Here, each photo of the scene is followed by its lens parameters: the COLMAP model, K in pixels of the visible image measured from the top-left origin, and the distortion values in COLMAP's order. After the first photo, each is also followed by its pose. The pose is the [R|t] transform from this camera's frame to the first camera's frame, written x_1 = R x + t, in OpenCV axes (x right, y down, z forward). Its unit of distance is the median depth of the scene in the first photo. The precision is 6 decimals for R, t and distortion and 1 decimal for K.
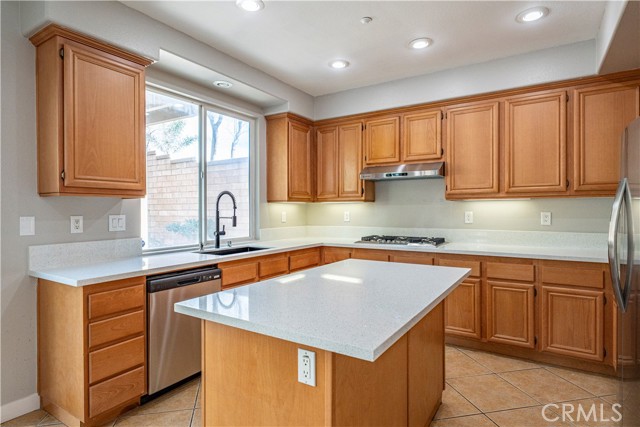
lens RADIAL K [[352.4, 0, 317.4], [0, 352.4, 211.5], [0, 0, 1]] dist [0.002283, 0.000618]
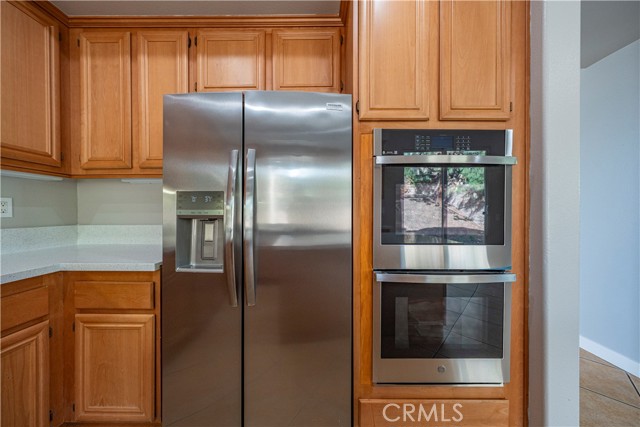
lens RADIAL K [[214.0, 0, 317.8], [0, 214.0, 213.2], [0, 0, 1]] dist [-0.001247, -0.000130]
pose [[-0.529853, 0.002165, 0.848087, 0.176387], [0.009116, 0.999954, 0.003143, 0.031805], [-0.848041, 0.009396, -0.529848, 0.586877]]
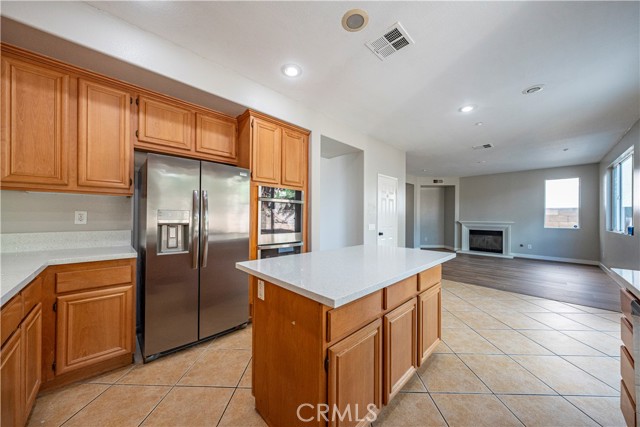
lens RADIAL K [[222.4, 0, 316.1], [0, 222.4, 213.9], [0, 0, 1]] dist [-0.000867, 0.000019]
pose [[-0.968086, -0.000378, 0.250619, 0.030379], [-0.001887, 0.999982, -0.005782, 0.014523], [-0.250612, -0.006070, -0.968069, 0.995011]]
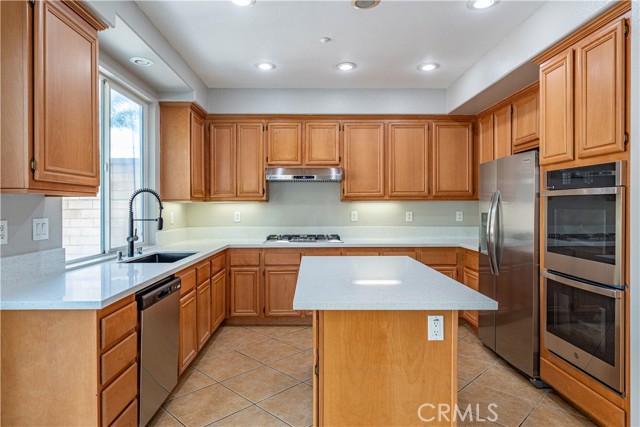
lens RADIAL K [[380.1, 0, 317.7], [0, 380.1, 210.6], [0, 0, 1]] dist [0.002295, 0.000160]
pose [[0.837918, -0.002841, 0.545789, -0.379279], [0.002438, 0.999996, 0.001464, -0.004757], [-0.545791, 0.000104, 0.837921, 0.005881]]
